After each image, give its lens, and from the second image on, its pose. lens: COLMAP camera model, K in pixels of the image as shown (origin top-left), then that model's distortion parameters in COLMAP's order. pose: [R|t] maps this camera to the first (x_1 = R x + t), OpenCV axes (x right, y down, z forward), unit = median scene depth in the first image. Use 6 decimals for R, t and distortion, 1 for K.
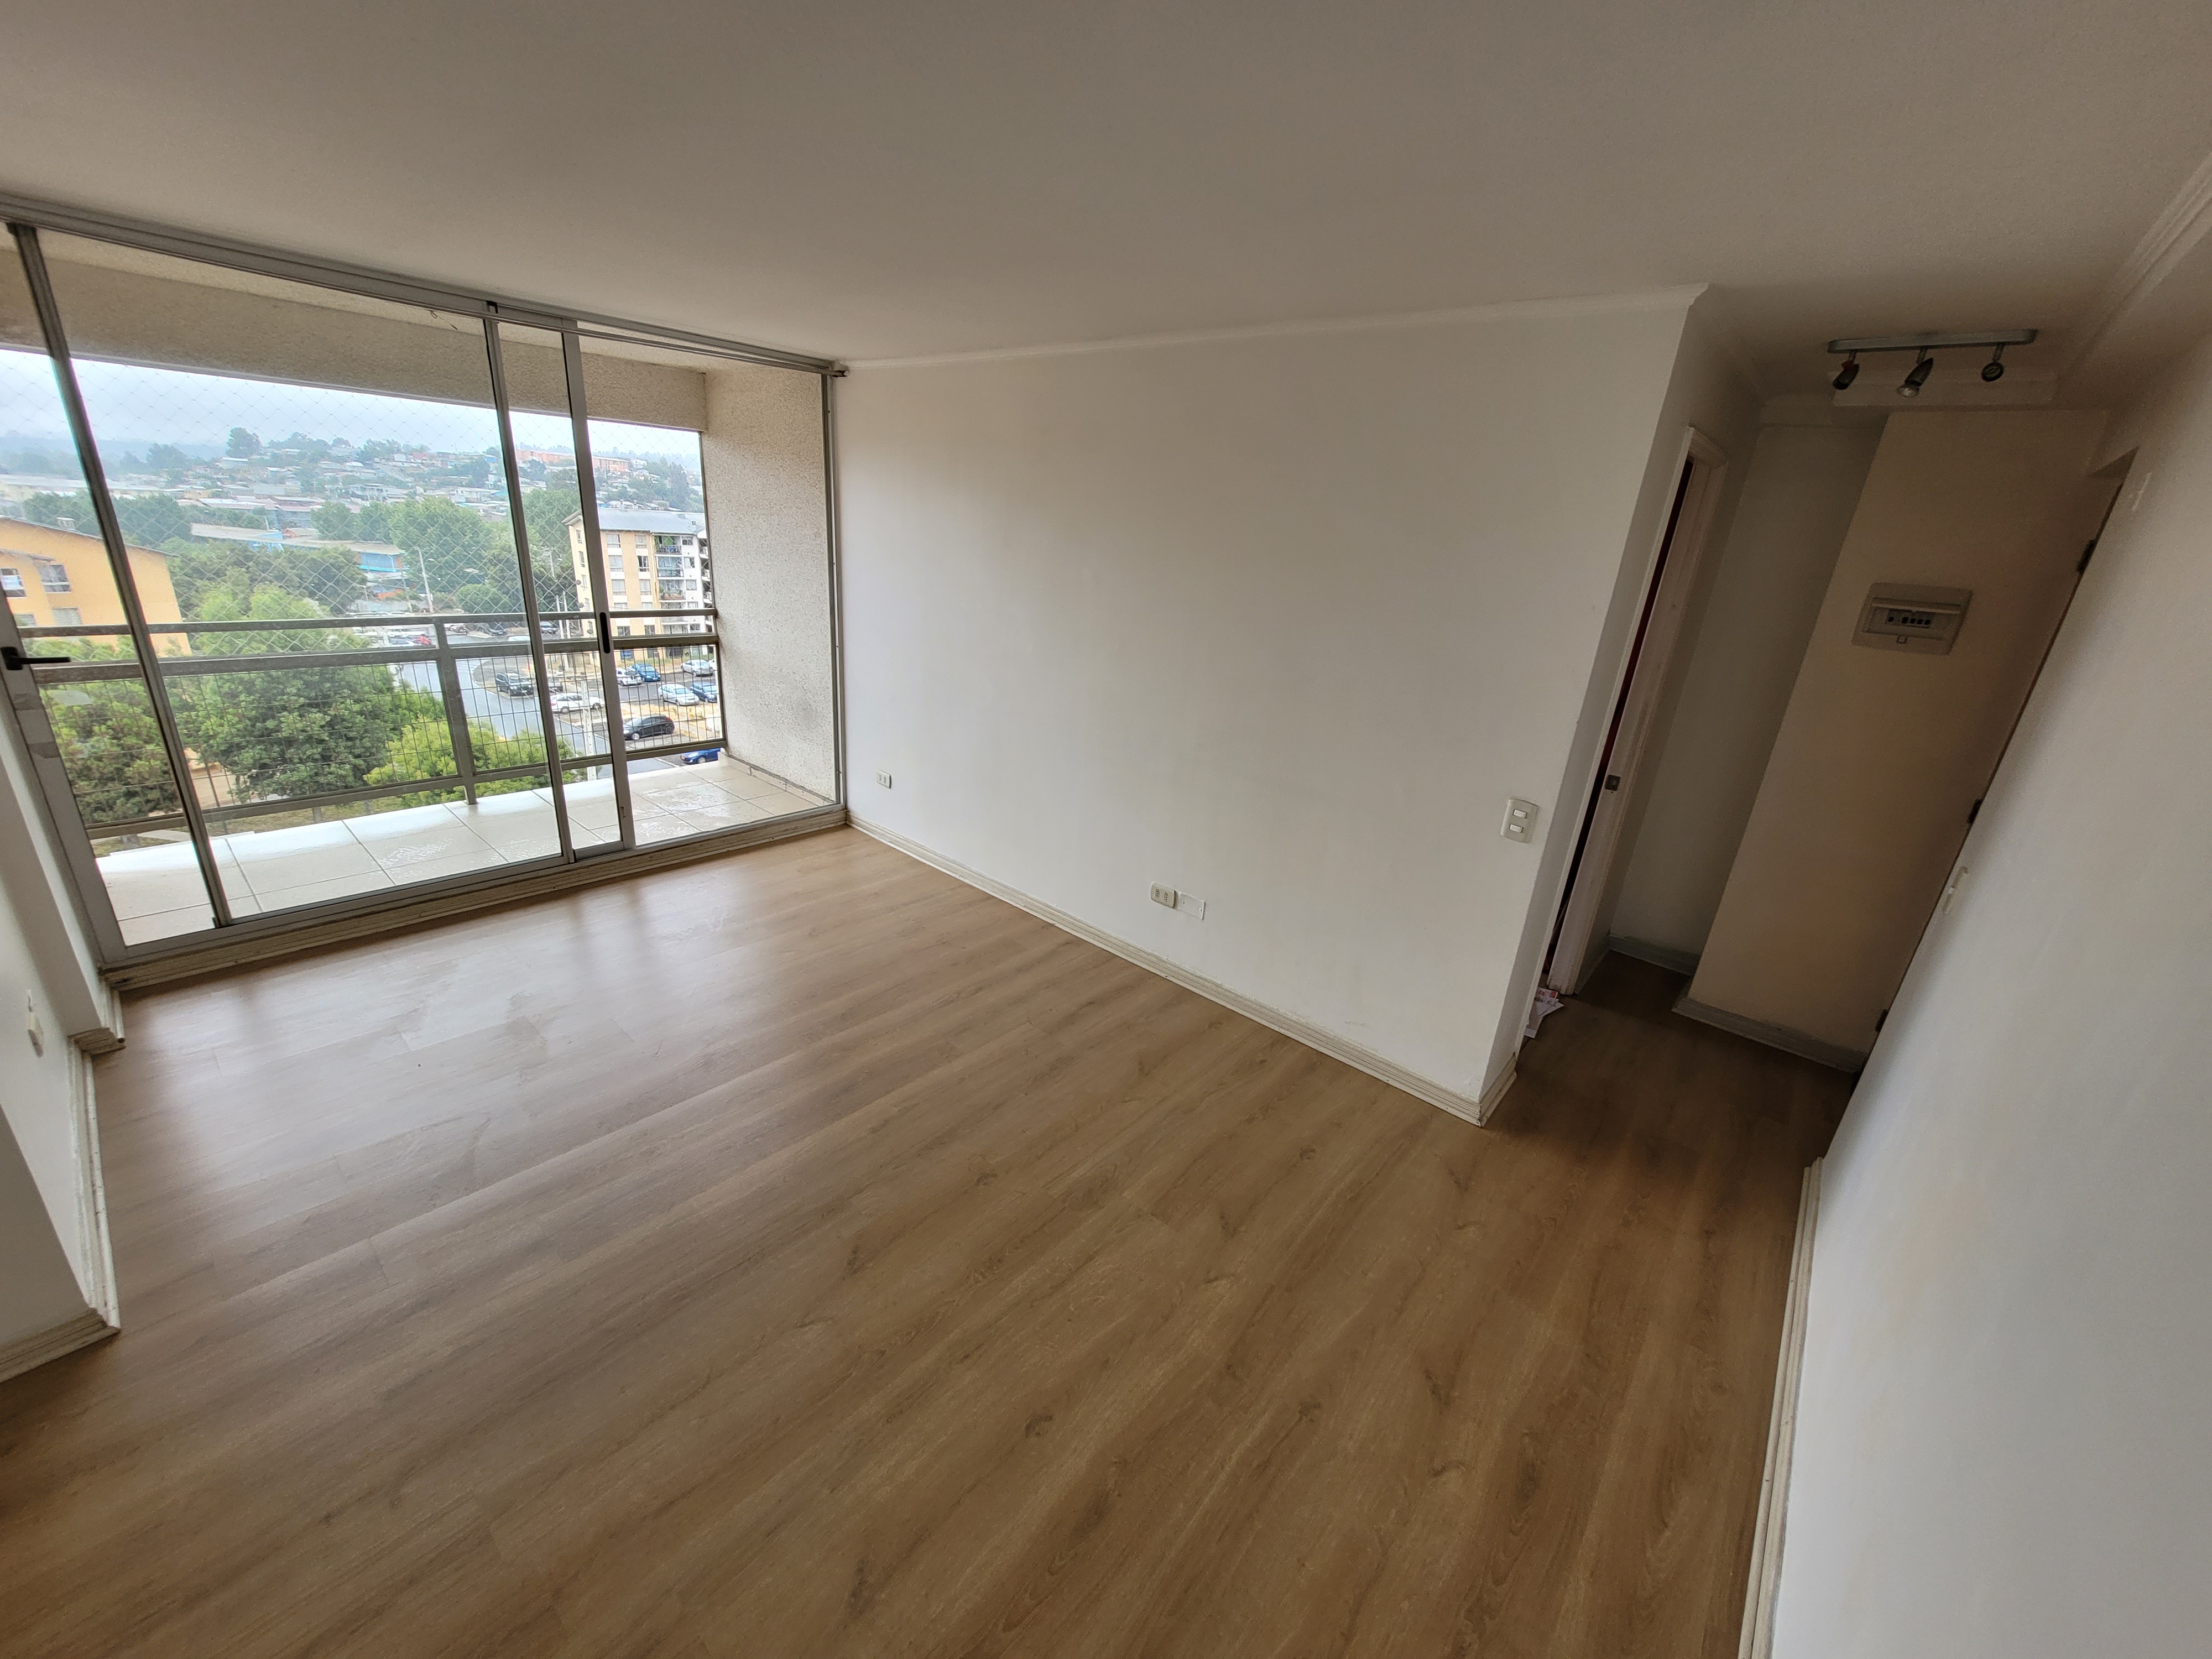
lens RADIAL K [[855.3, 0, 1093.1], [0, 855.3, 823.8], [0, 0, 1]] dist [-0.001755, 0.000830]
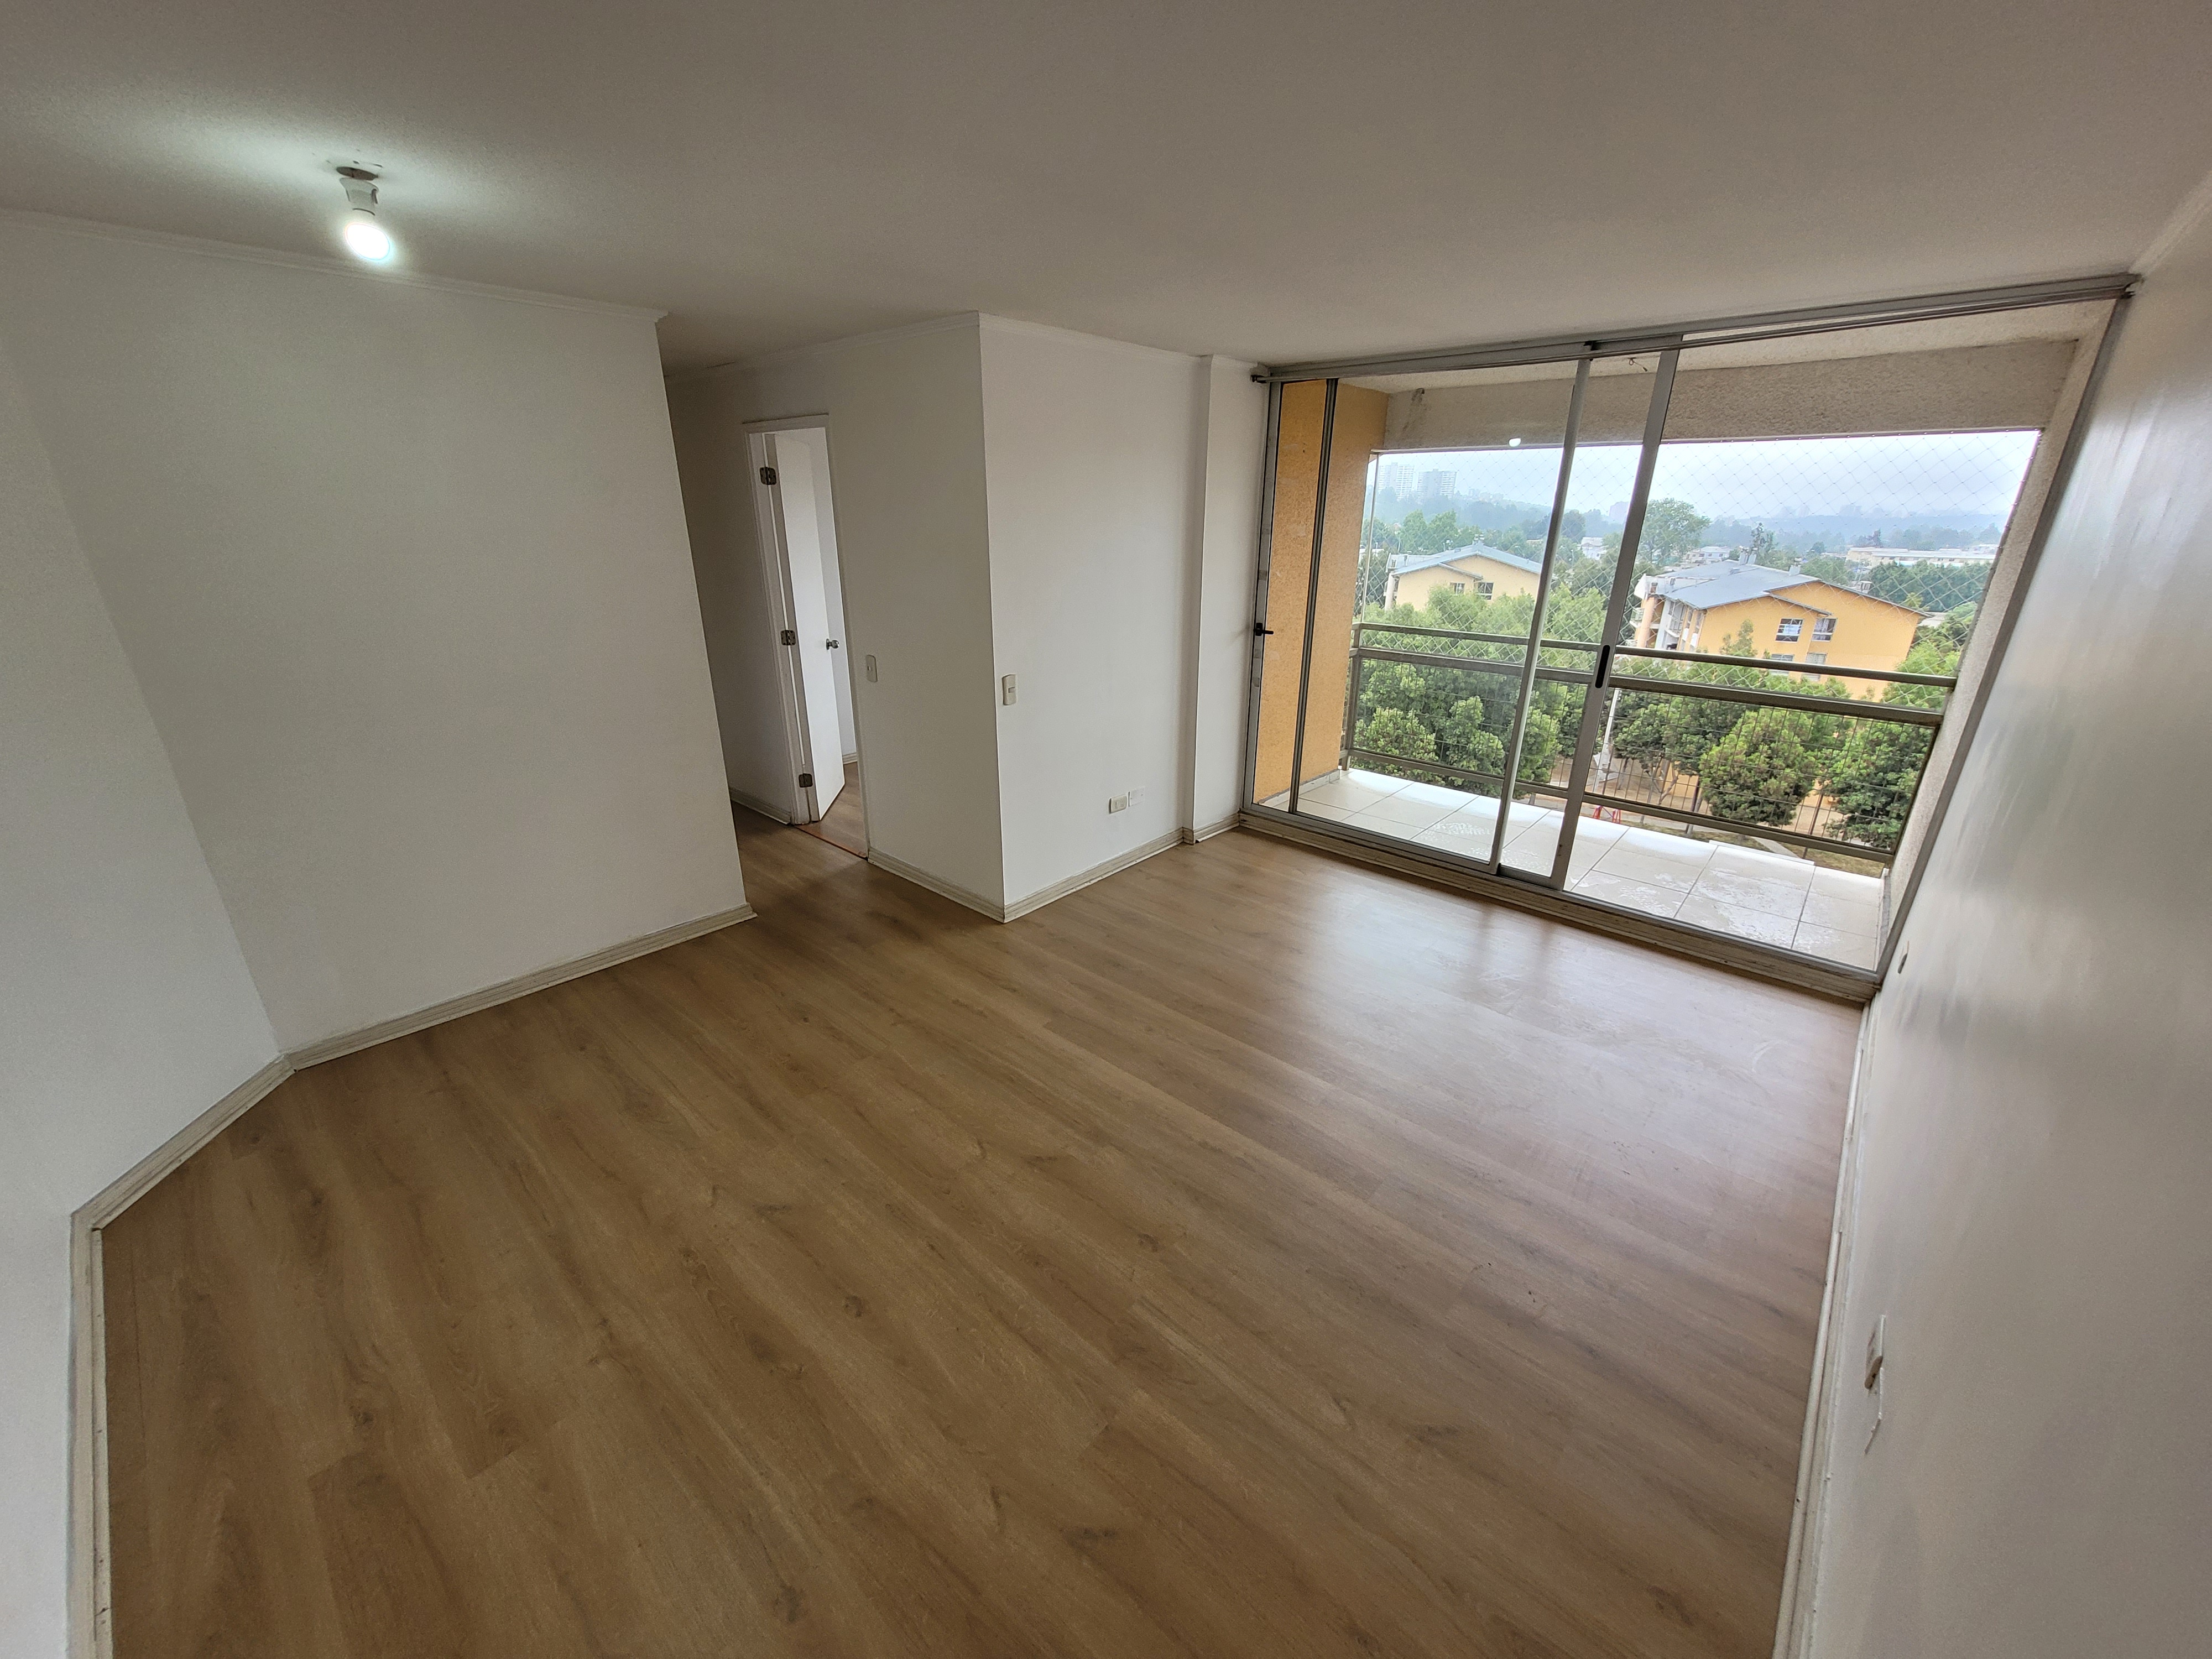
lens RADIAL K [[855.3, 0, 1123.0], [0, 855.3, 825.8], [0, 0, 1]] dist [-0.001755, 0.000830]
pose [[0.004621, 0.279759, -0.960059, 0.391445], [-0.344514, 0.901739, 0.261107, -0.130593], [0.938770, 0.329547, 0.100548, 0.470857]]
